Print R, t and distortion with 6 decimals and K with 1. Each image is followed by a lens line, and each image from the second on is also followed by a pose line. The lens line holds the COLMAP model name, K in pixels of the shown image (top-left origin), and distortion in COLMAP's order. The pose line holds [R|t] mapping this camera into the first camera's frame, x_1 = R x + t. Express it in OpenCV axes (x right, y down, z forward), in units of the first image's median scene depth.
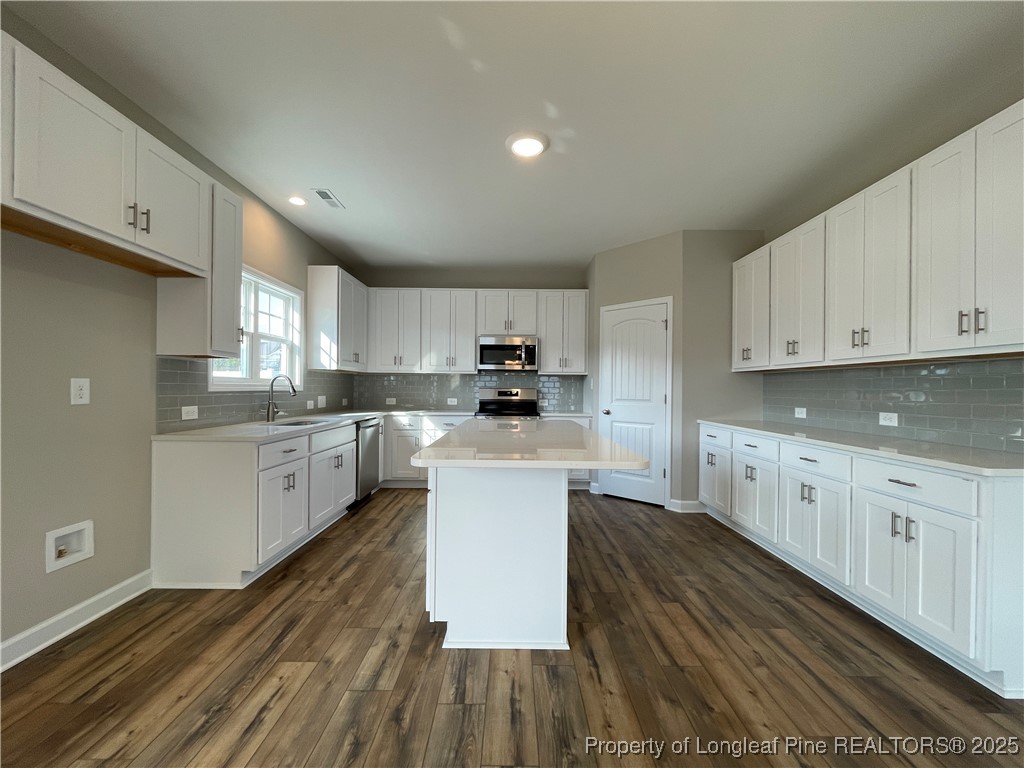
lens RADIAL K [[407.7, 0, 513.2], [0, 407.7, 387.0], [0, 0, 1]] dist [0.000077, -0.000152]
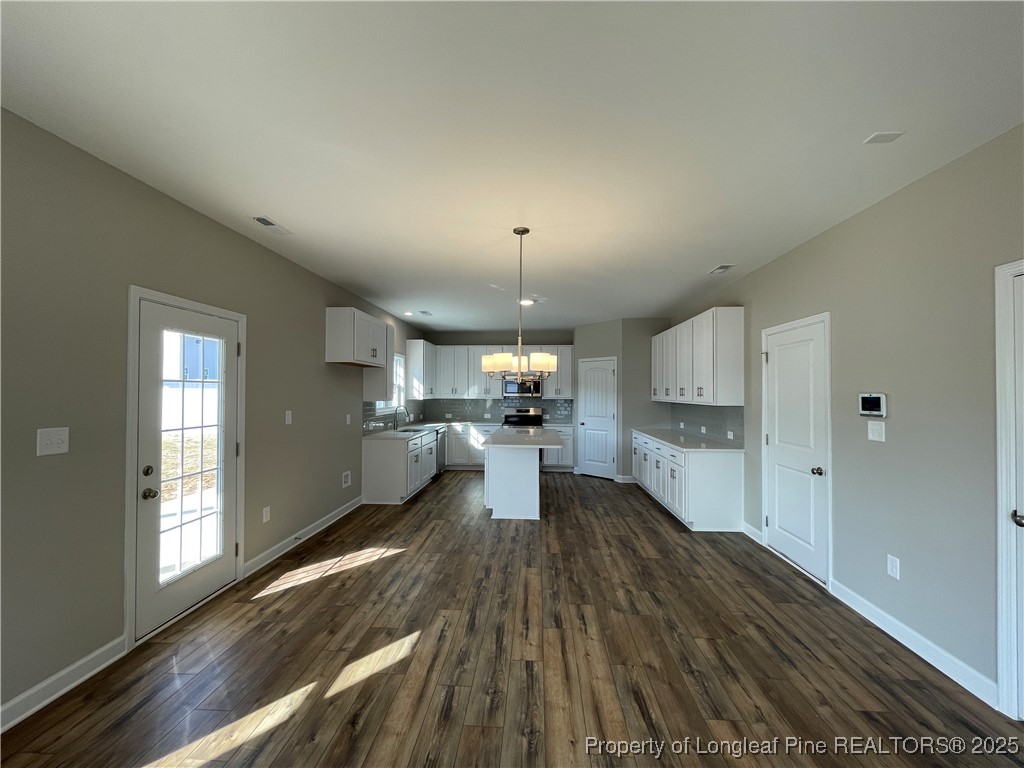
lens RADIAL K [[407.7, 0, 510.9], [0, 407.7, 386.5], [0, 0, 1]] dist [0.000077, -0.000152]
pose [[0.997640, -0.006385, -0.068369, 0.058639], [0.005558, 0.999909, -0.012281, -0.072874], [0.068442, 0.011873, 0.997584, -0.686153]]
